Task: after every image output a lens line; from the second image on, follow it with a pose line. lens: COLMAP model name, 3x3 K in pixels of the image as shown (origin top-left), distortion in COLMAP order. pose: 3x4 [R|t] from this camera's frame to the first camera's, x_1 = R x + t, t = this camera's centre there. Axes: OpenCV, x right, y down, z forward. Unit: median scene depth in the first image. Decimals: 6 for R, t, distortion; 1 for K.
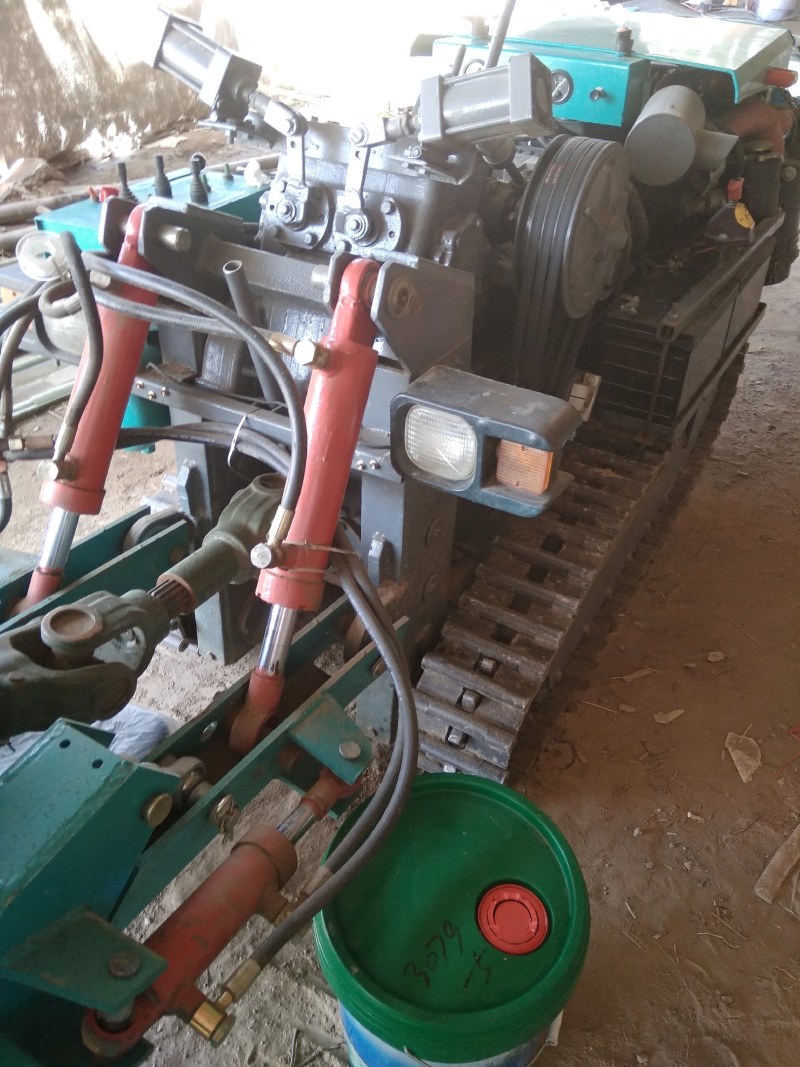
lens RADIAL K [[902.4, 0, 400.1], [0, 902.4, 484.7], [0, 0, 1]] dist [0.059002, -0.097854]
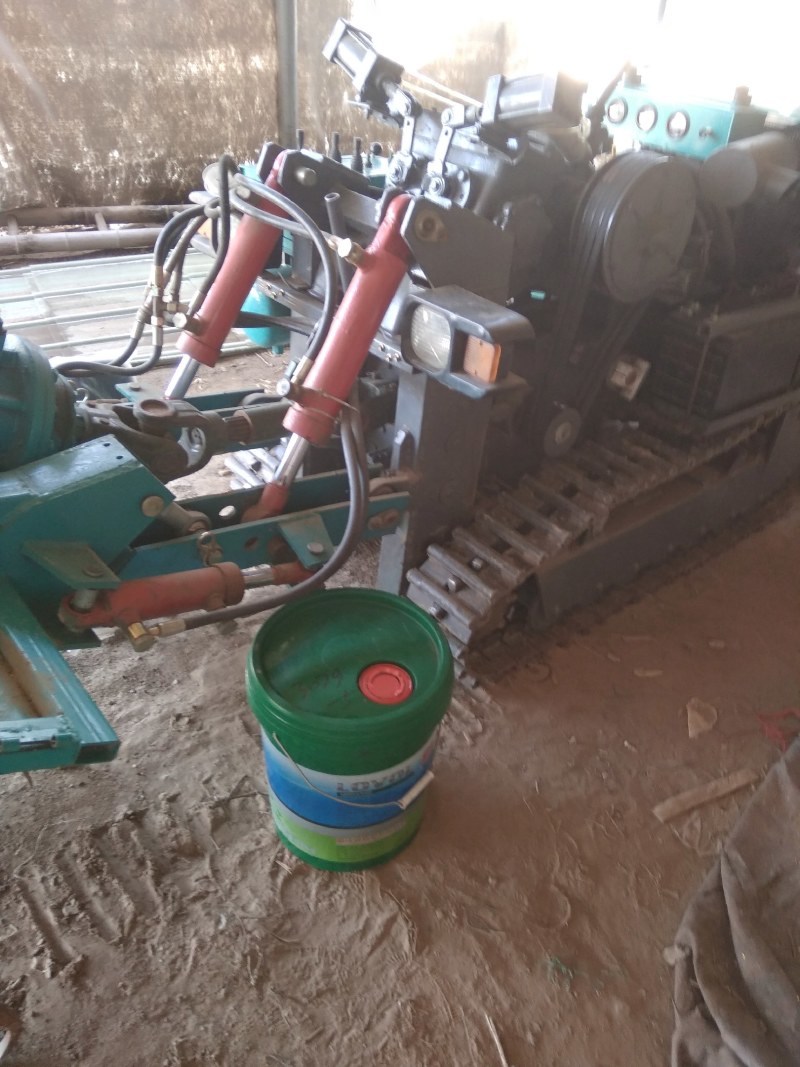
lens RADIAL K [[902.4, 0, 400.1], [0, 902.4, 484.7], [0, 0, 1]] dist [0.059002, -0.097854]
pose [[0.936290, 0.216834, -0.276304, 0.352247], [-0.237696, 0.970344, -0.043966, 0.198938], [0.258577, 0.106841, 0.960064, -0.221733]]
